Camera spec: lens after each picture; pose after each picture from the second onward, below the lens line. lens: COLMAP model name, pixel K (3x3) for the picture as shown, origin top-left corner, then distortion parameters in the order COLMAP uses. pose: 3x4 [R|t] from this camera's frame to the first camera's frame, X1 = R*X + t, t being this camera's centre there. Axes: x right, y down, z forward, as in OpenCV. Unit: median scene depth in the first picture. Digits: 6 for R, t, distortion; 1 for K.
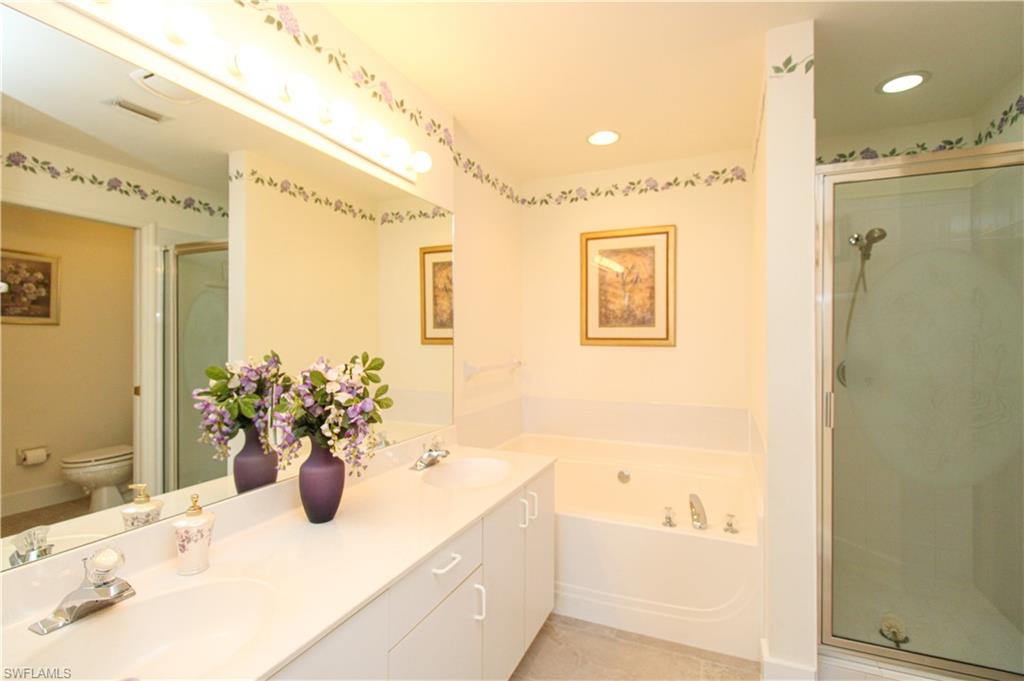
lens RADIAL K [[474.8, 0, 513.4], [0, 474.8, 337.6], [0, 0, 1]] dist [0.006827, -0.008578]
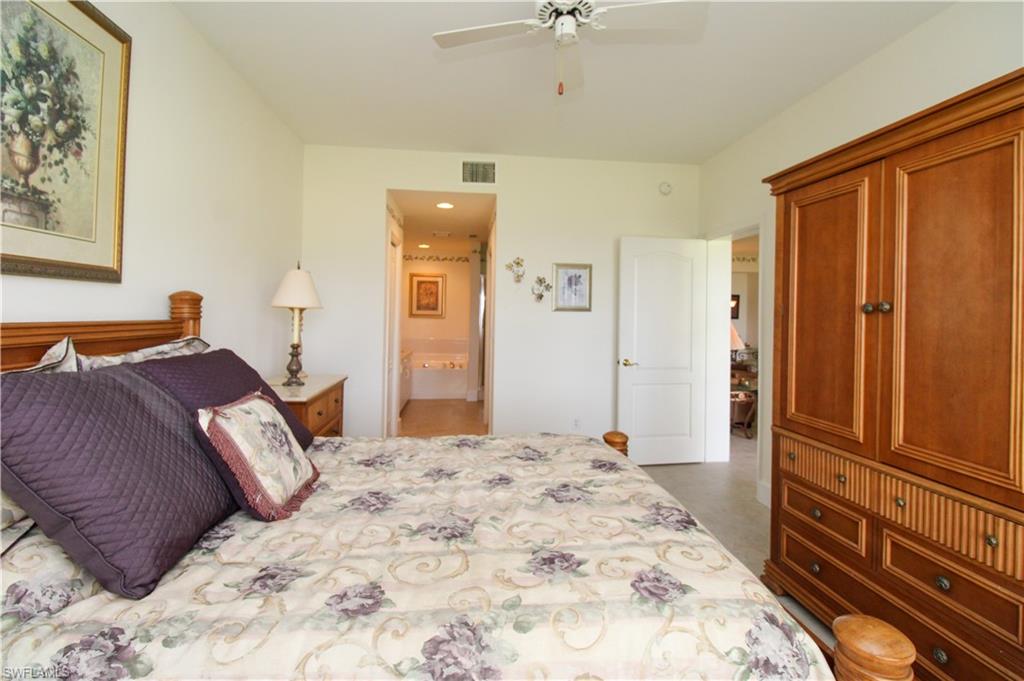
lens RADIAL K [[474.8, 0, 516.7], [0, 474.8, 312.1], [0, 0, 1]] dist [0.006827, -0.008578]
pose [[0.867718, 0.022652, 0.496540, -0.644967], [-0.020554, 0.999742, -0.009689, 0.000971], [-0.496632, -0.001799, 0.867959, -1.548313]]
